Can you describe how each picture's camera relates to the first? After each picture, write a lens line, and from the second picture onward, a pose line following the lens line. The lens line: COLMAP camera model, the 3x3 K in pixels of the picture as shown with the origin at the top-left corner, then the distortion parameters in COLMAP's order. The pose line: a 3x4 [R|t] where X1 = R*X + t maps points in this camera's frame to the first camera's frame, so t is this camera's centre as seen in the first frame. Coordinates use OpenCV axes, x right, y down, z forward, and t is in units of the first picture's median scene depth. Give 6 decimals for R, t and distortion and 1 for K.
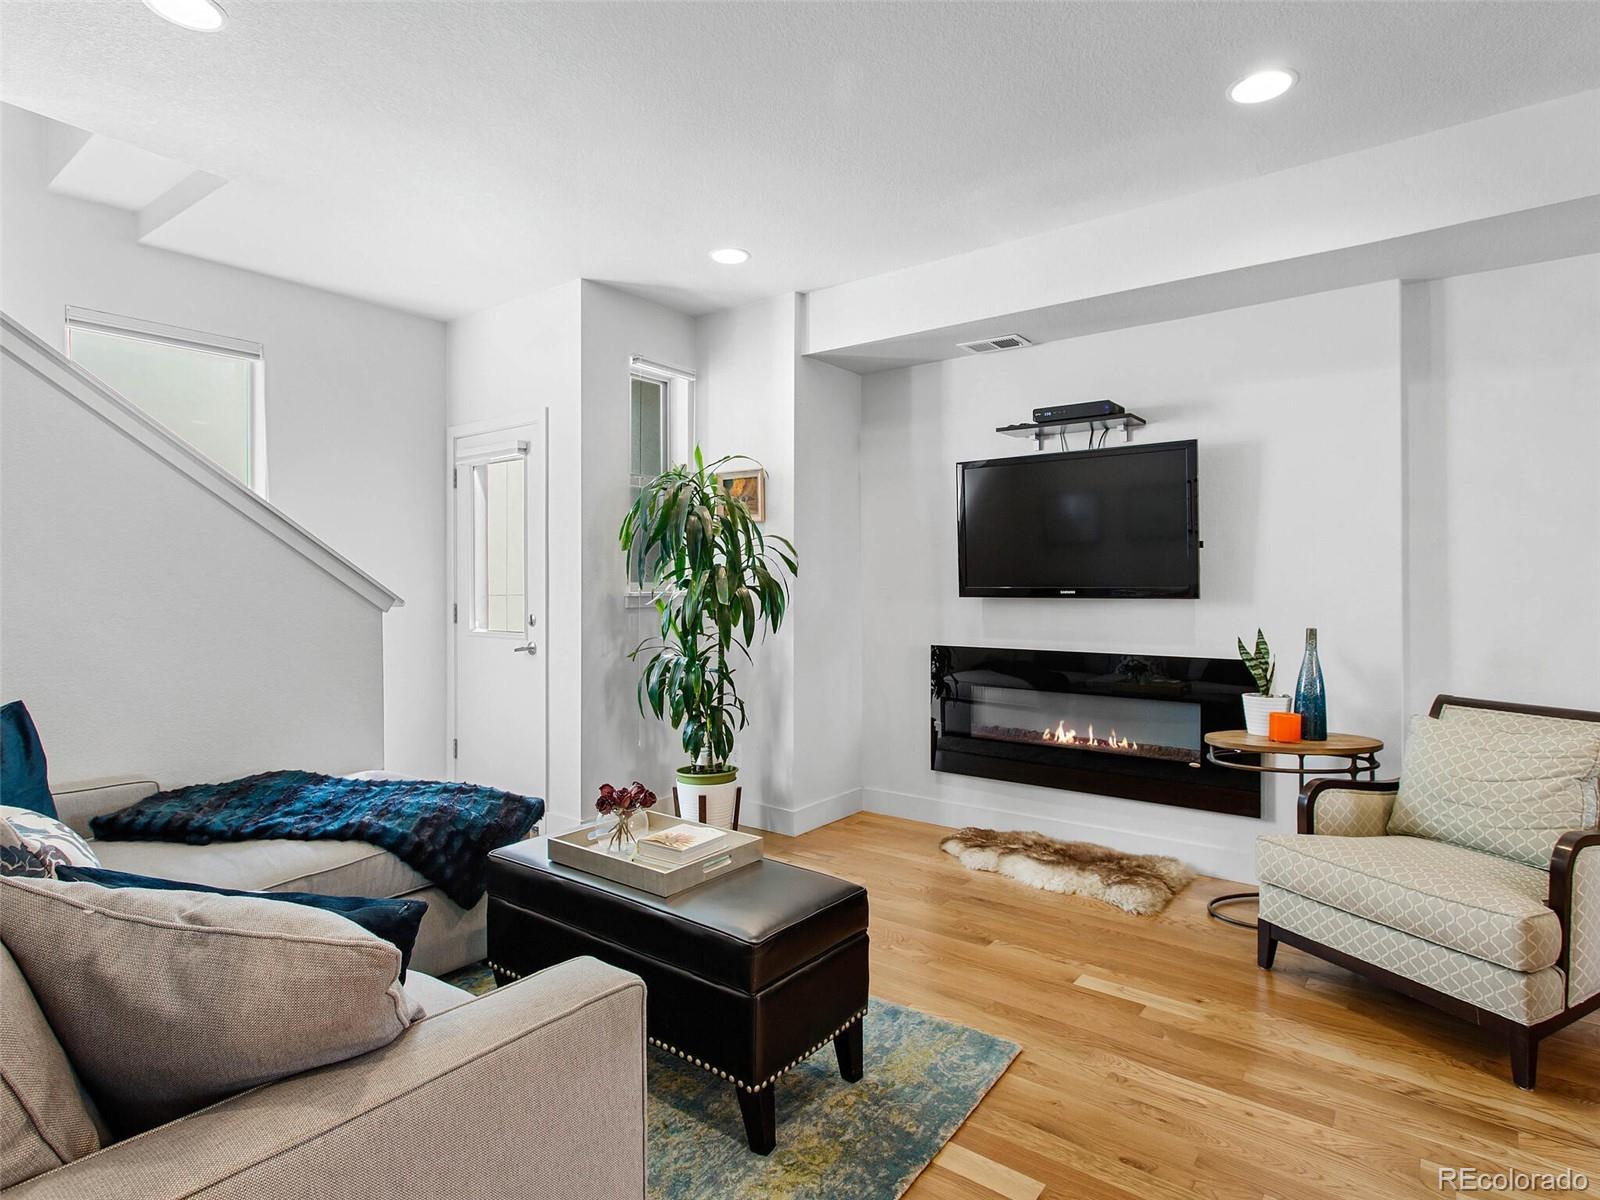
lens RADIAL K [[856.5, 0, 805.5], [0, 856.5, 583.6], [0, 0, 1]] dist [0.001291, 0.001088]
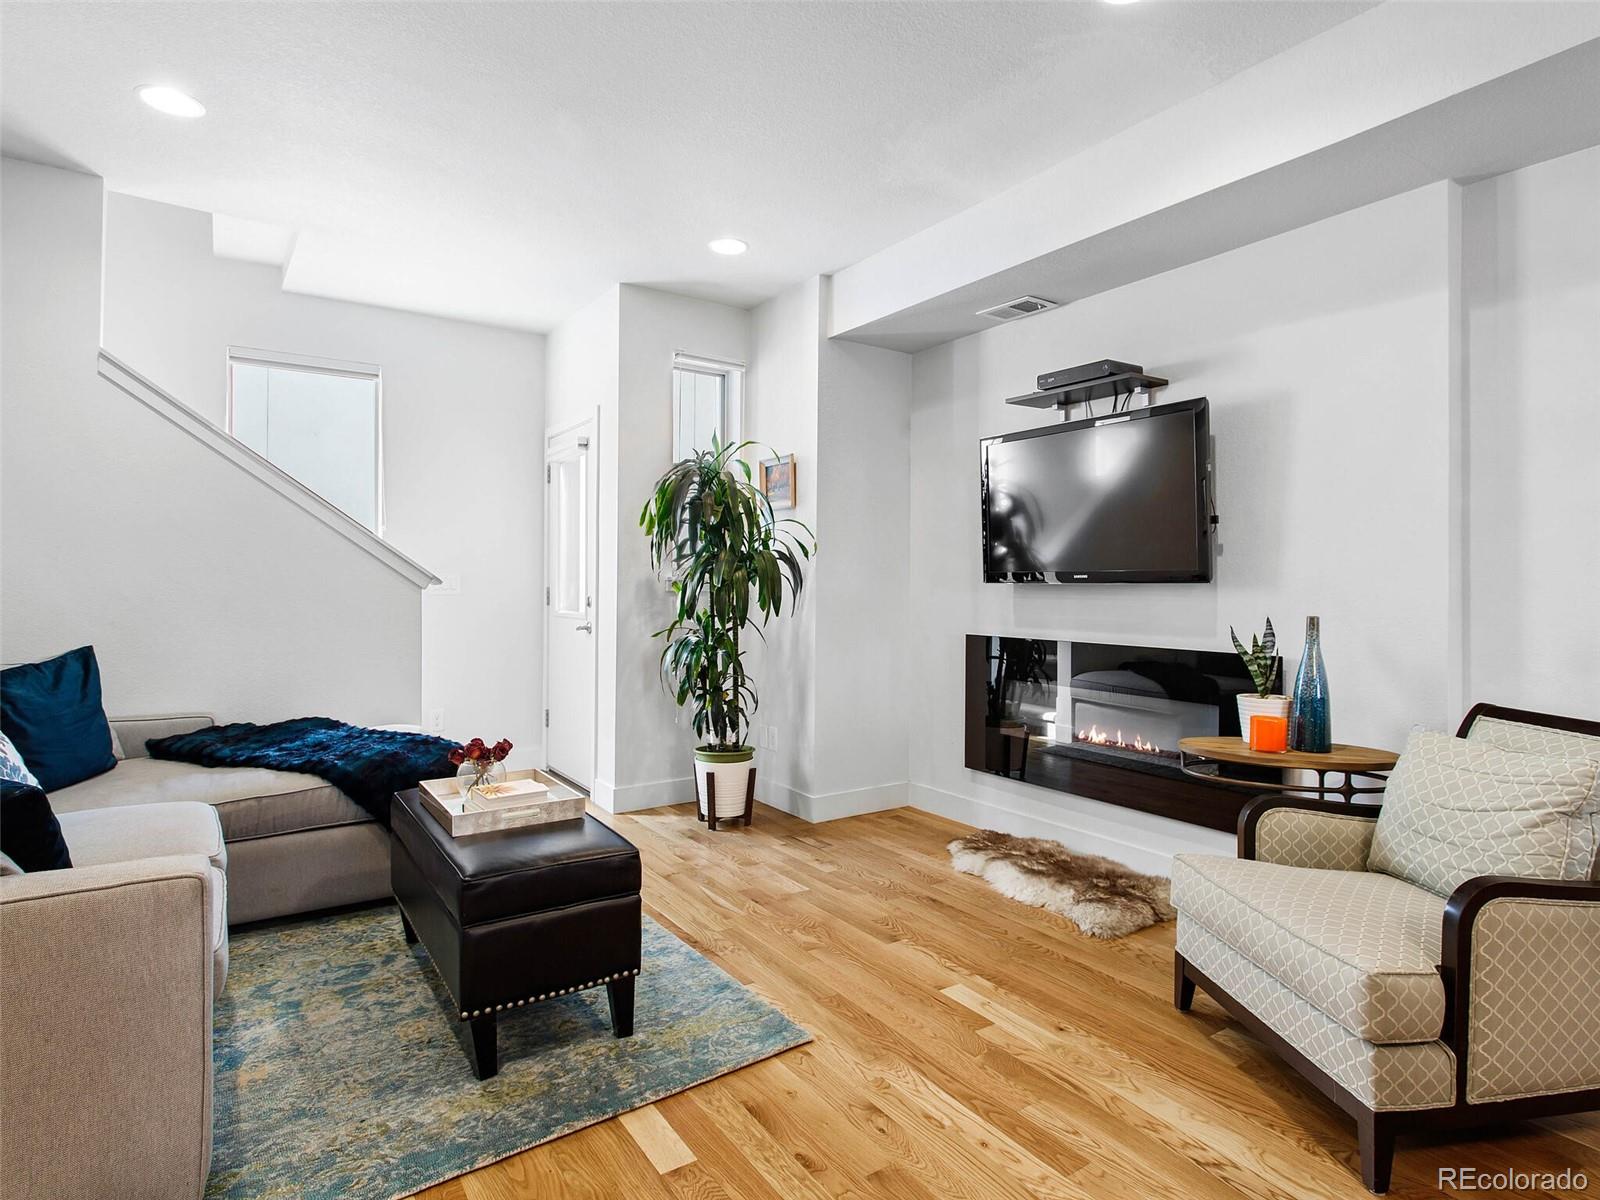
lens RADIAL K [[870.7, 0, 806.9], [0, 870.7, 582.0], [0, 0, 1]] dist [0.000292, 0.001135]
pose [[0.949374, 0.005985, -0.314092, 0.349871], [-0.006857, 0.999975, -0.001670, 0.021173], [0.314074, 0.003739, 0.949391, 0.045985]]
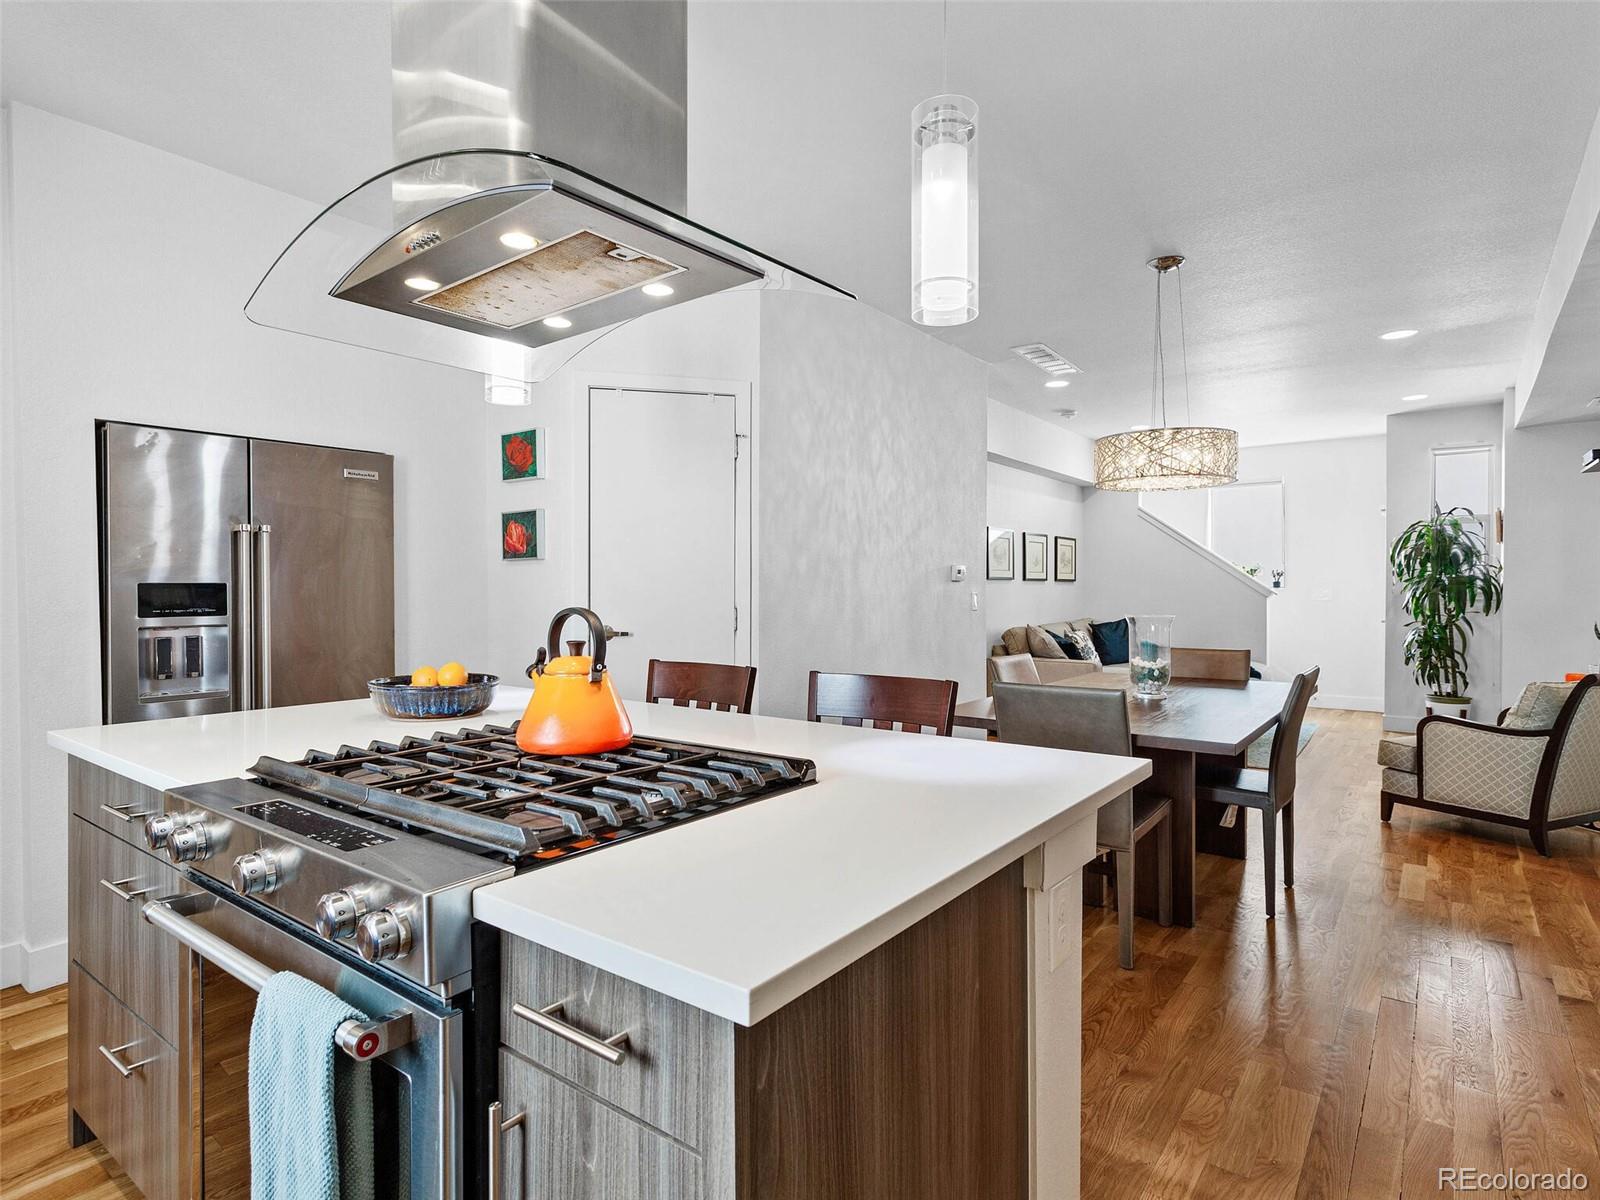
lens RADIAL K [[856.3, 0, 808.4], [0, 856.3, 595.7], [0, 0, 1]] dist [0.007501, 0.001191]
pose [[0.004456, 0.008309, -0.999956, 1.753064], [0.002239, 0.999963, 0.008319, 0.002747], [0.999988, -0.002276, 0.004438, -0.267757]]
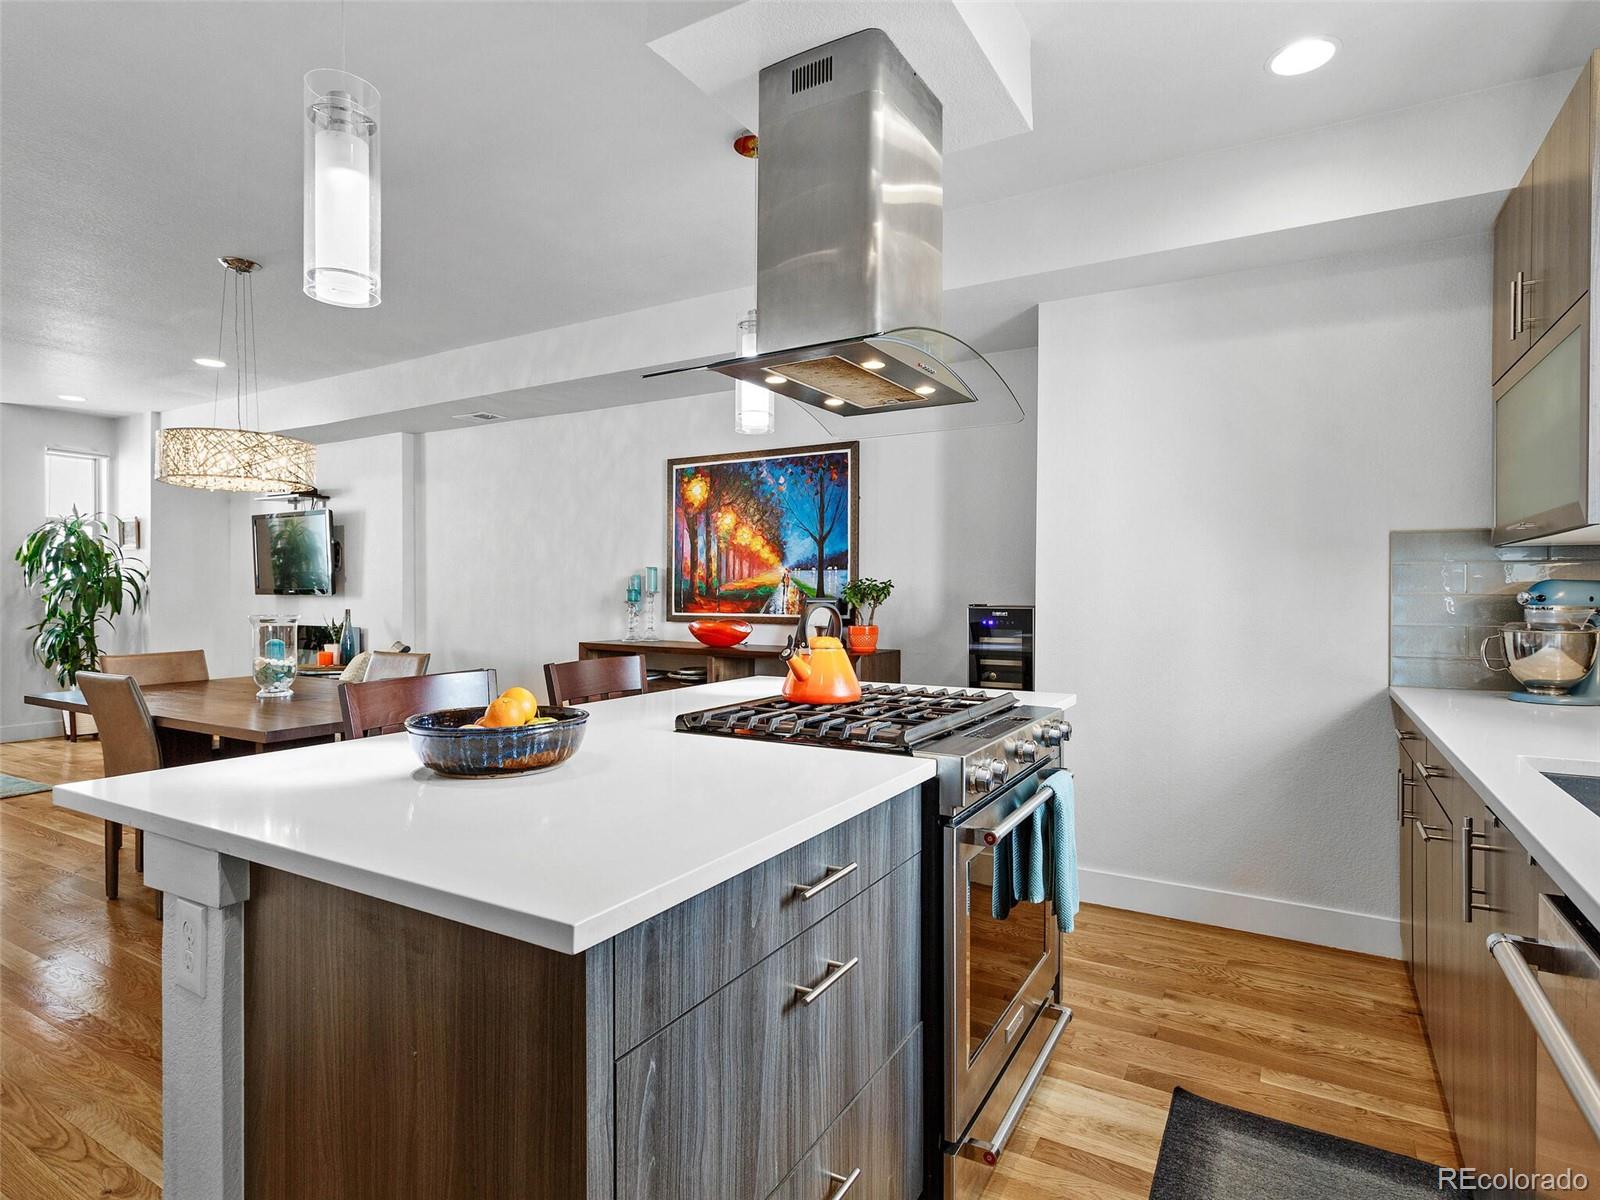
lens RADIAL K [[844.4, 0, 817.6], [0, 844.4, 588.2], [0, 0, 1]] dist [-0.001455, 0.000479]
pose [[0.992056, 0.000308, 0.125799, 1.269305], [-0.000720, 0.999995, 0.003227, -0.001866], [-0.125797, -0.003292, 0.992050, -0.958462]]
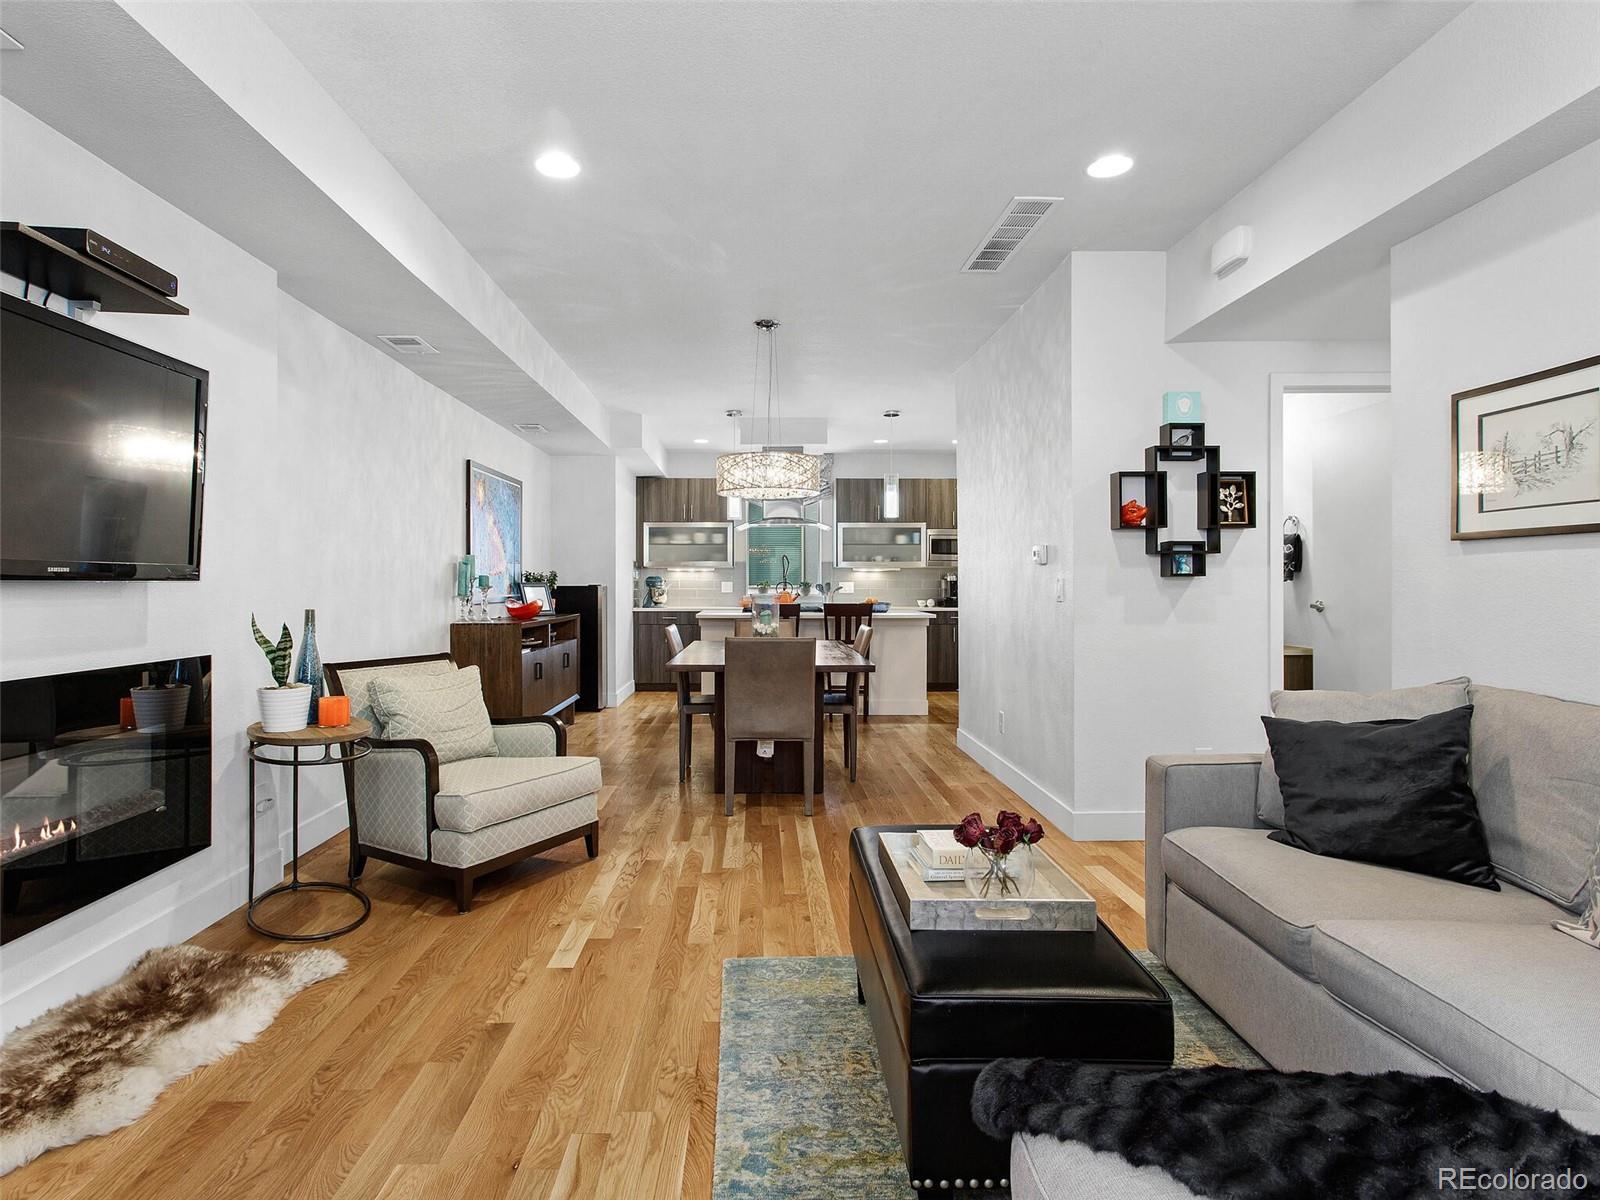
lens RADIAL K [[879.9, 0, 762.3], [0, 879.9, 573.2], [0, 0, 1]] dist [0.001769, 0.000798]
pose [[-0.611812, 0.009334, 0.790948, -0.462400], [-0.002188, 0.999907, -0.013493, 0.021052], [-0.791000, -0.009986, -0.611734, 1.079613]]
